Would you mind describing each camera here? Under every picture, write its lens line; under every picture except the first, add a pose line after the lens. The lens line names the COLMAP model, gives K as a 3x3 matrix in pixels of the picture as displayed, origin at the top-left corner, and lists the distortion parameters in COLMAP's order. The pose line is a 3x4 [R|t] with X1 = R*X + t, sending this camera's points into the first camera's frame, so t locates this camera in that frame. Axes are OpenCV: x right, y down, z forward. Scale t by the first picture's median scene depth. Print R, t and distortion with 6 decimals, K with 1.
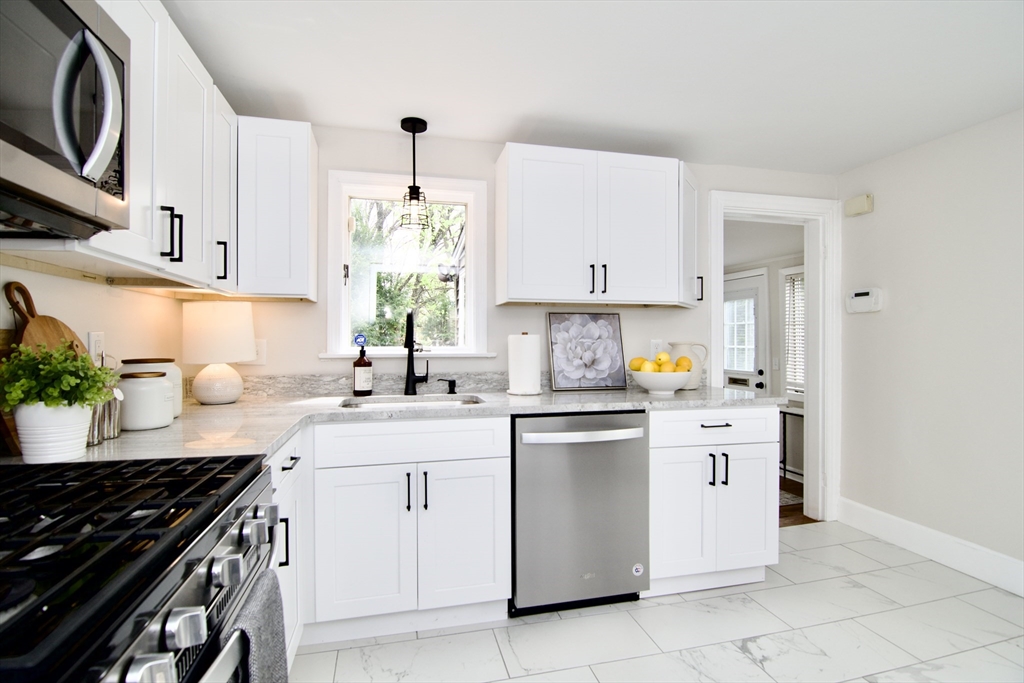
lens RADIAL K [[503.8, 0, 516.2], [0, 503.8, 336.6], [0, 0, 1]] dist [-0.007997, -0.007380]
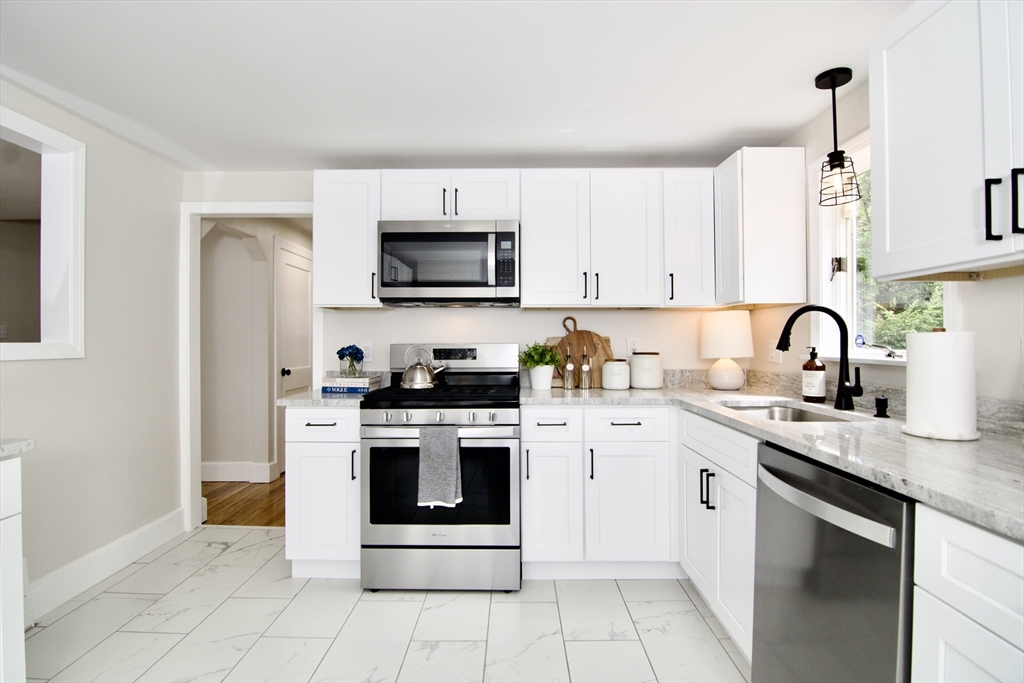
lens RADIAL K [[503.8, 0, 516.0], [0, 503.8, 337.2], [0, 0, 1]] dist [-0.007997, -0.007380]
pose [[-0.247103, -0.004990, -0.968976, 0.673023], [0.010106, 0.999919, -0.007727, 0.001091], [0.968937, -0.011701, -0.247033, 0.659713]]
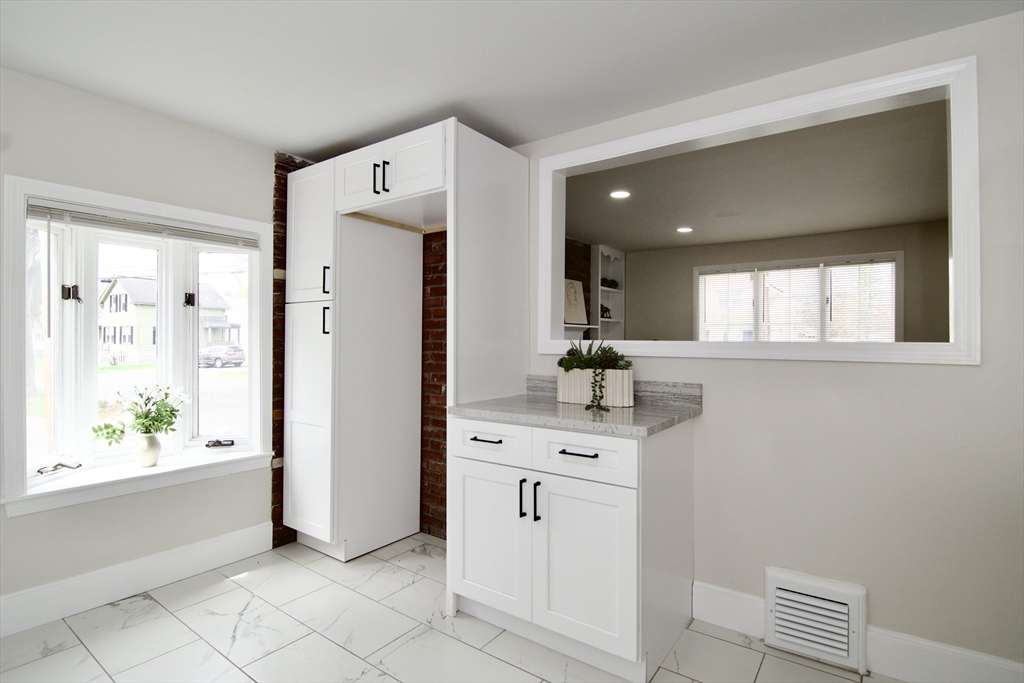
lens RADIAL K [[503.8, 0, 505.7], [0, 503.8, 340.7], [0, 0, 1]] dist [-0.007997, -0.007380]
pose [[-0.631572, -0.005052, 0.775300, -0.117322], [-0.012255, 0.999919, -0.003467, 0.002989], [-0.775220, -0.011691, -0.631583, 0.510754]]
